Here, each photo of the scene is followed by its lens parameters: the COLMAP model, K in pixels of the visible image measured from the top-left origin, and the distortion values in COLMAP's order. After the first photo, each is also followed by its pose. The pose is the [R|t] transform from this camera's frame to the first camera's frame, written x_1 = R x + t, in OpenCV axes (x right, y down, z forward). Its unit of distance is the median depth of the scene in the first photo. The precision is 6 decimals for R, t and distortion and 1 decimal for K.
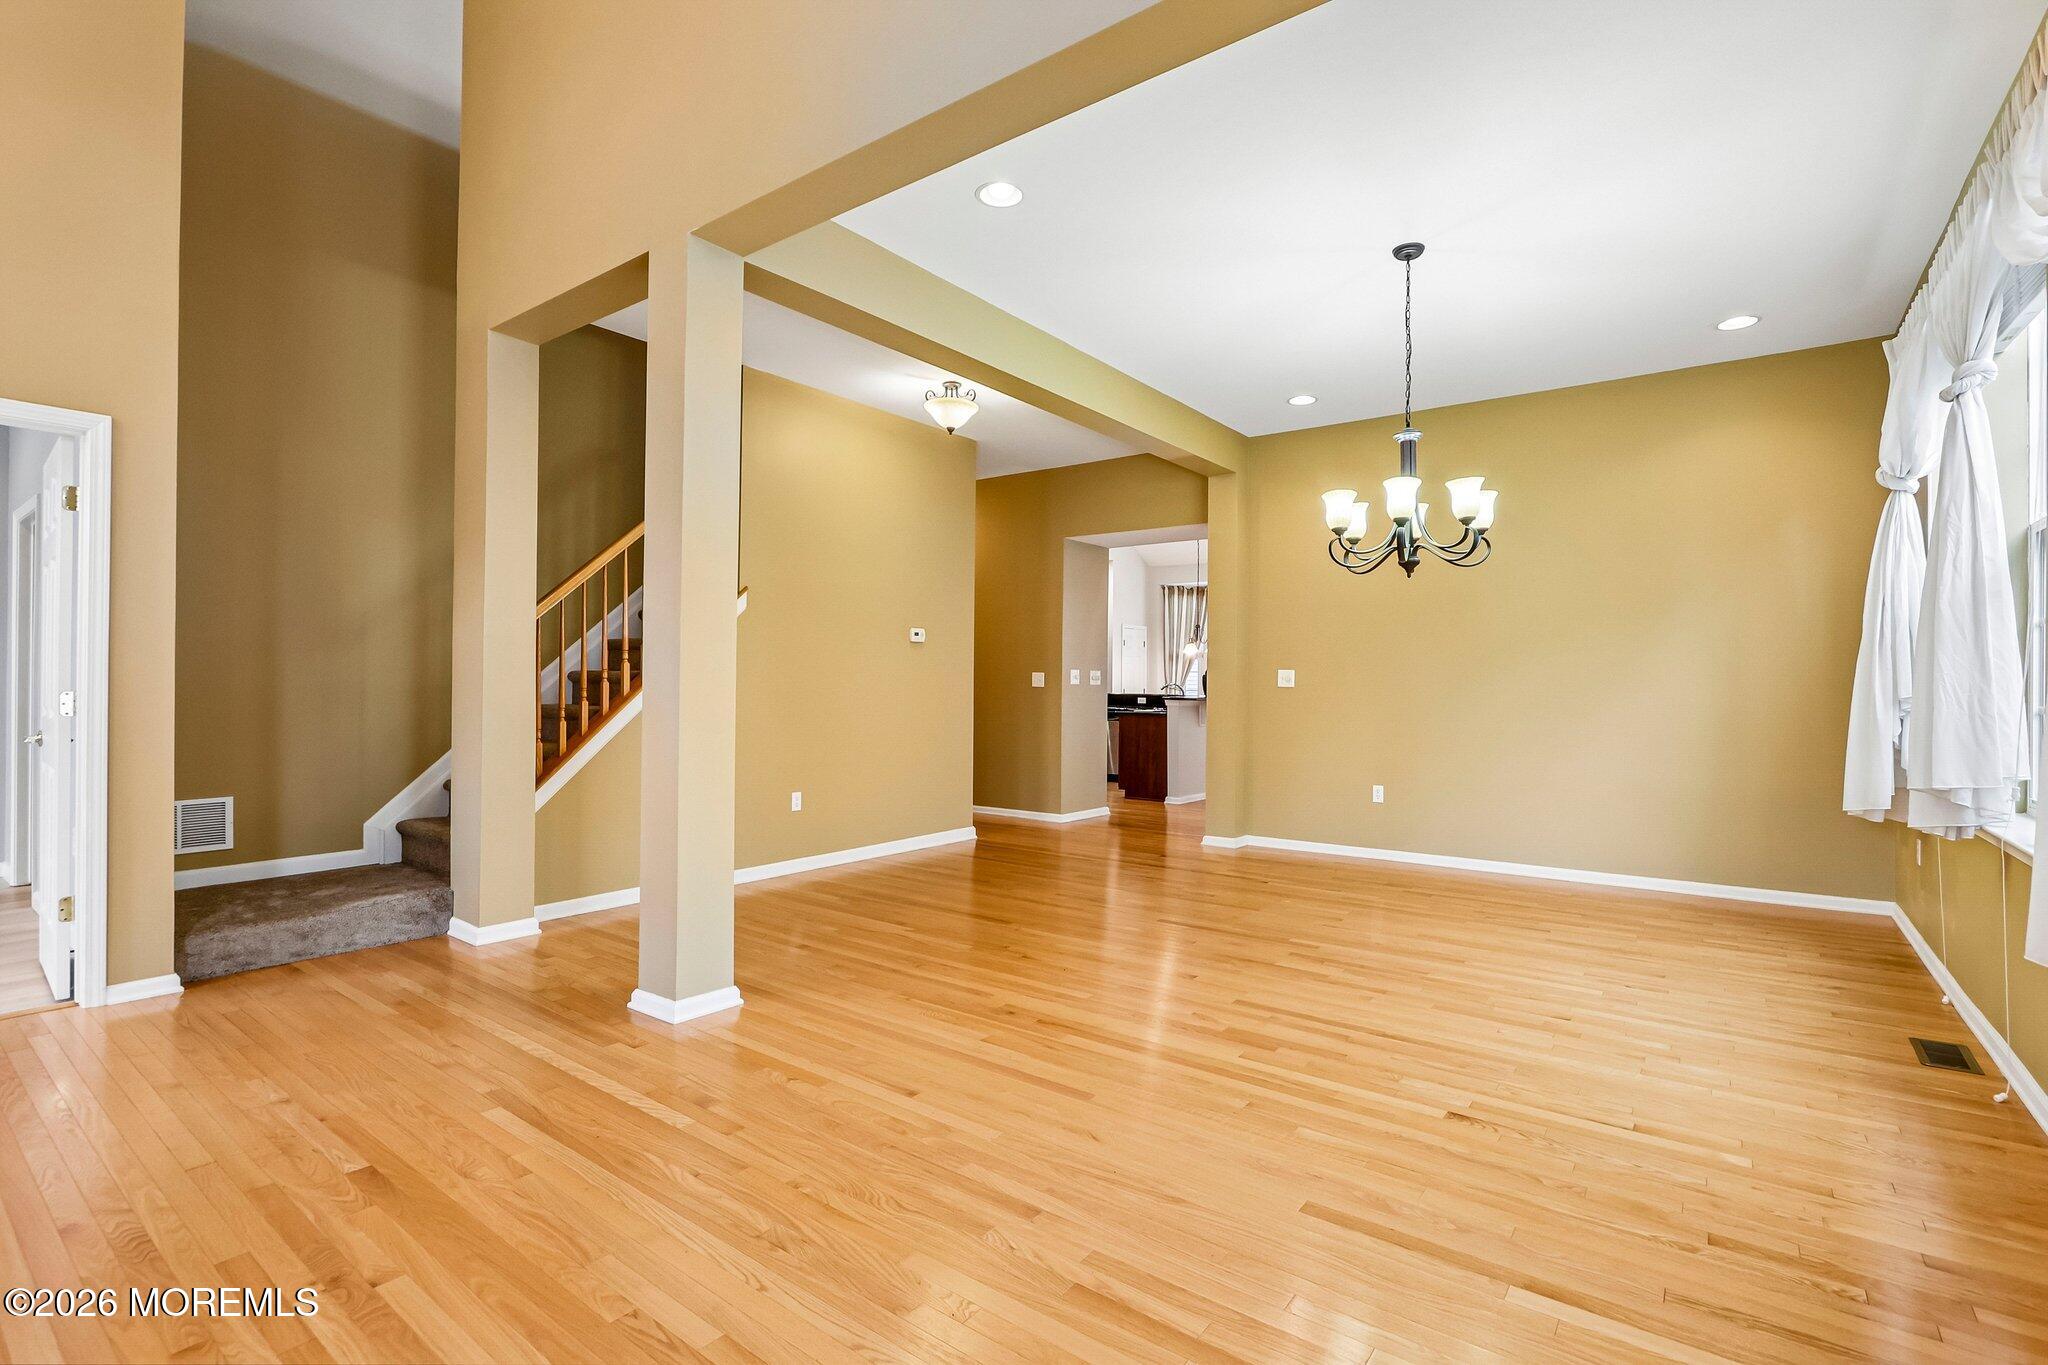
lens RADIAL K [[944.9, 0, 1017.4], [0, 944.9, 671.7], [0, 0, 1]] dist [-0.016493, 0.000181]
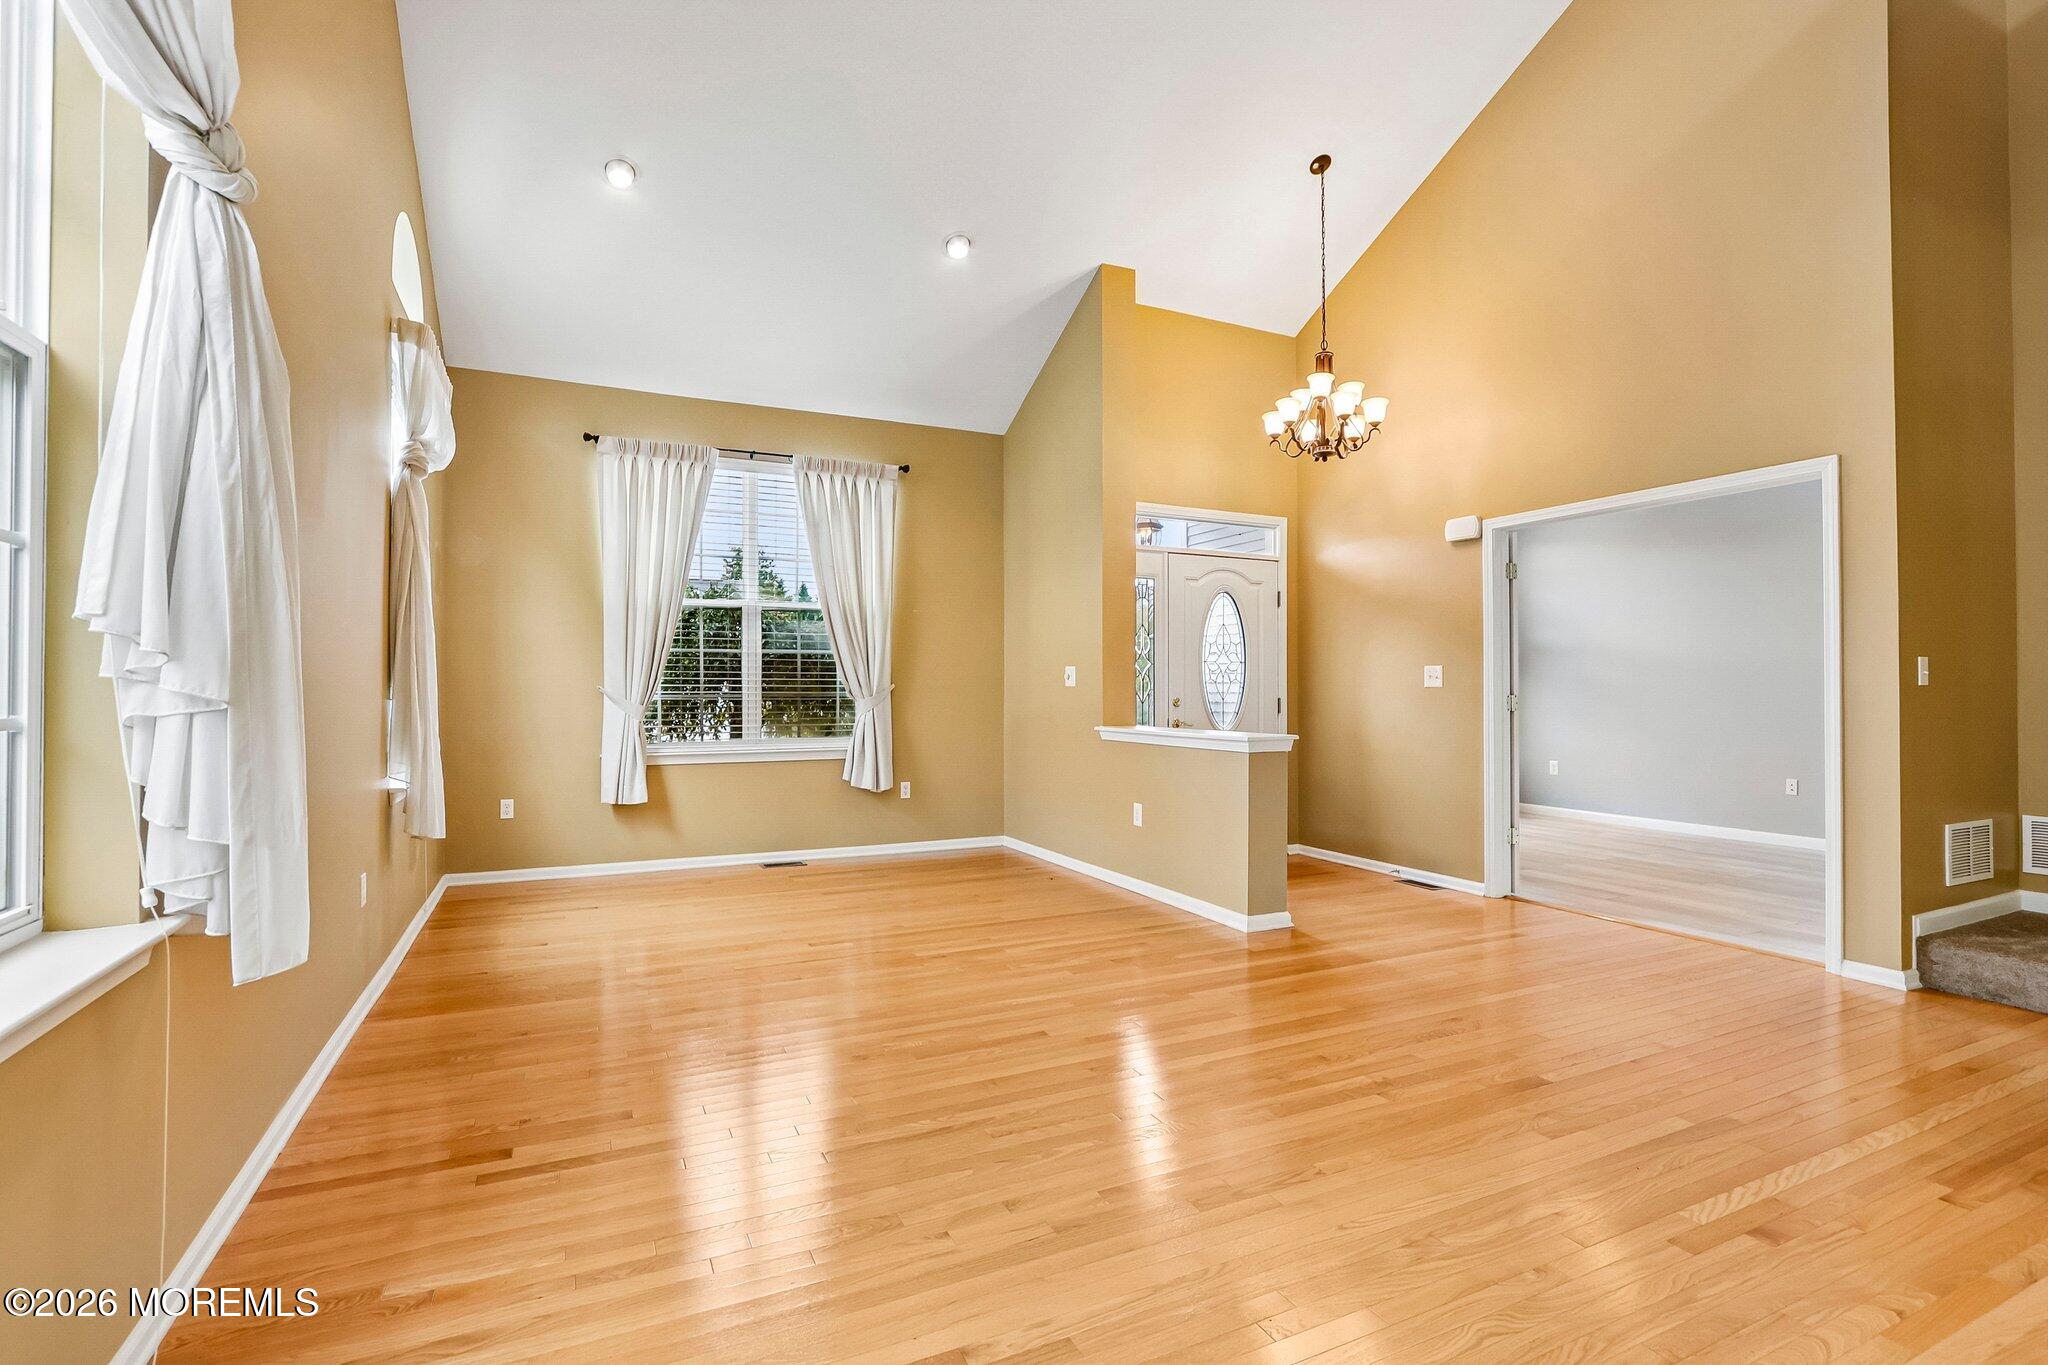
lens RADIAL K [[944.9, 0, 1018.7], [0, 944.9, 687.7], [0, 0, 1]] dist [-0.016493, 0.000181]
pose [[-0.466712, -0.006479, -0.884386, 0.581323], [0.010708, 0.999858, -0.012976, 0.014409], [0.884344, -0.015526, -0.466577, 0.766114]]
